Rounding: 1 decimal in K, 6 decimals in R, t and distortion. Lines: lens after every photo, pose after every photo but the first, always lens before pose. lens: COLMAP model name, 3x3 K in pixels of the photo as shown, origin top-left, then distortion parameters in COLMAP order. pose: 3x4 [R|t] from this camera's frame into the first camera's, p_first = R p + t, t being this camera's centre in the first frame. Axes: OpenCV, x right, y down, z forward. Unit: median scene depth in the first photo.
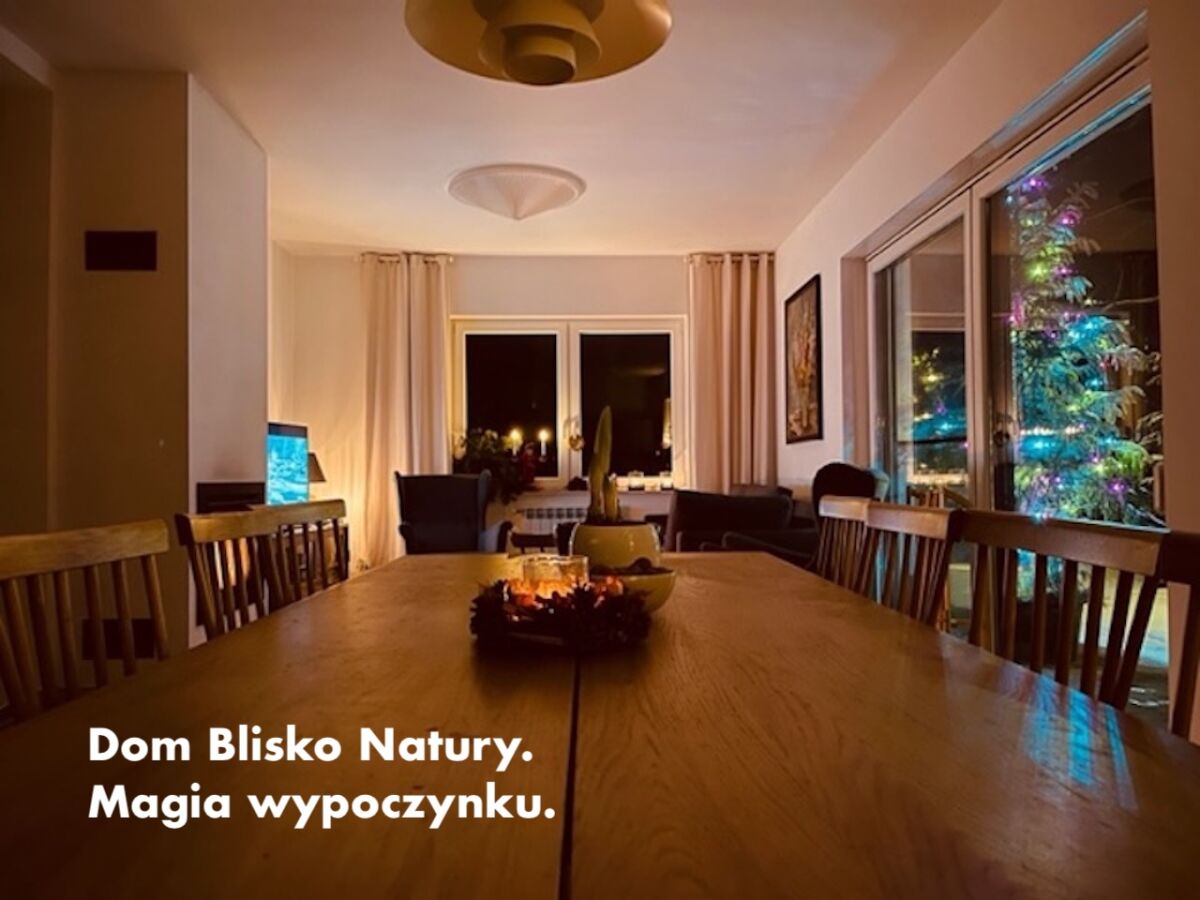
lens RADIAL K [[904.9, 0, 600.0], [0, 904.9, 450.0], [0, 0, 1]] dist [0.088332, -0.119672]
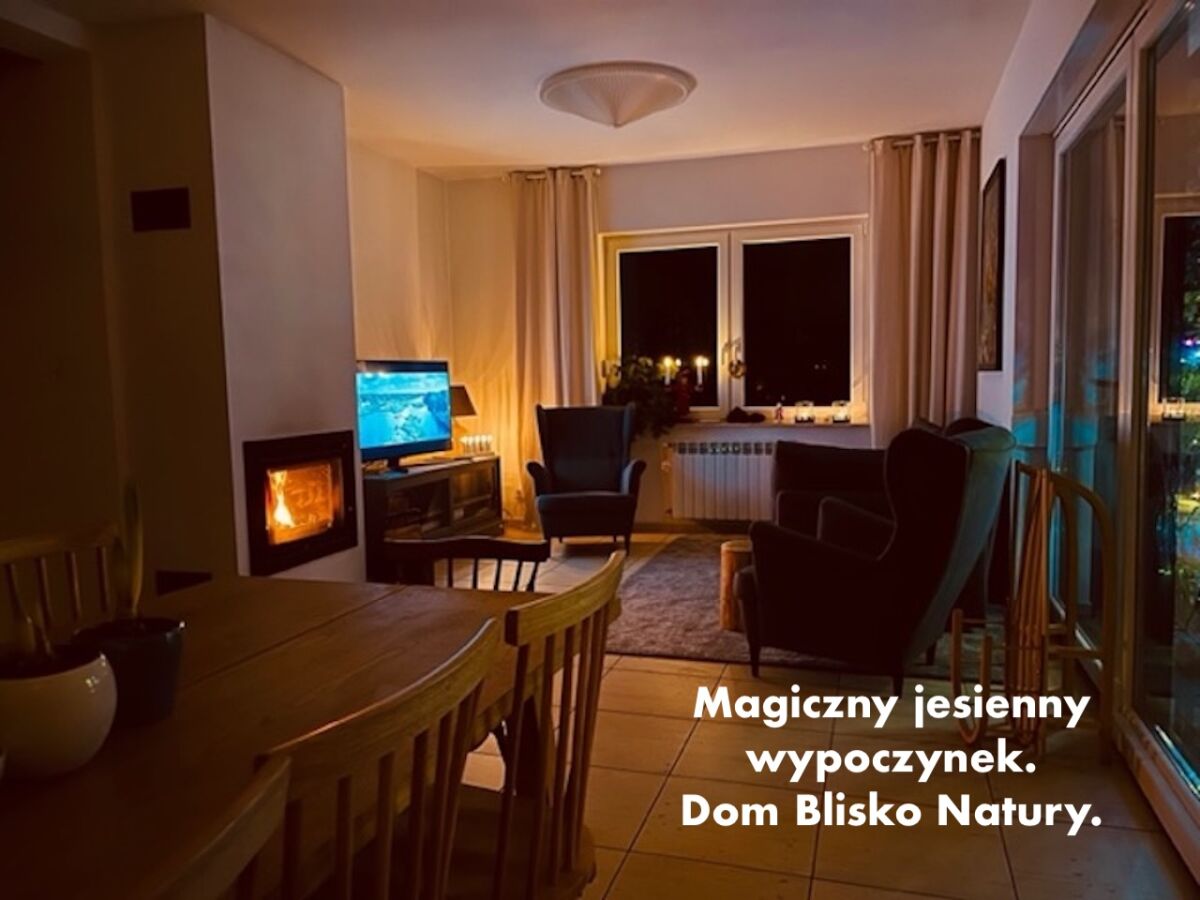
lens RADIAL K [[914.6, 0, 604.0], [0, 914.6, 444.1], [0, 0, 1]] dist [0.041476, -0.002337]
pose [[0.946803, 0.014033, -0.321507, 0.143236], [0.020809, 0.994288, 0.104680, -0.032301], [0.321139, -0.105802, 0.941103, 0.099142]]
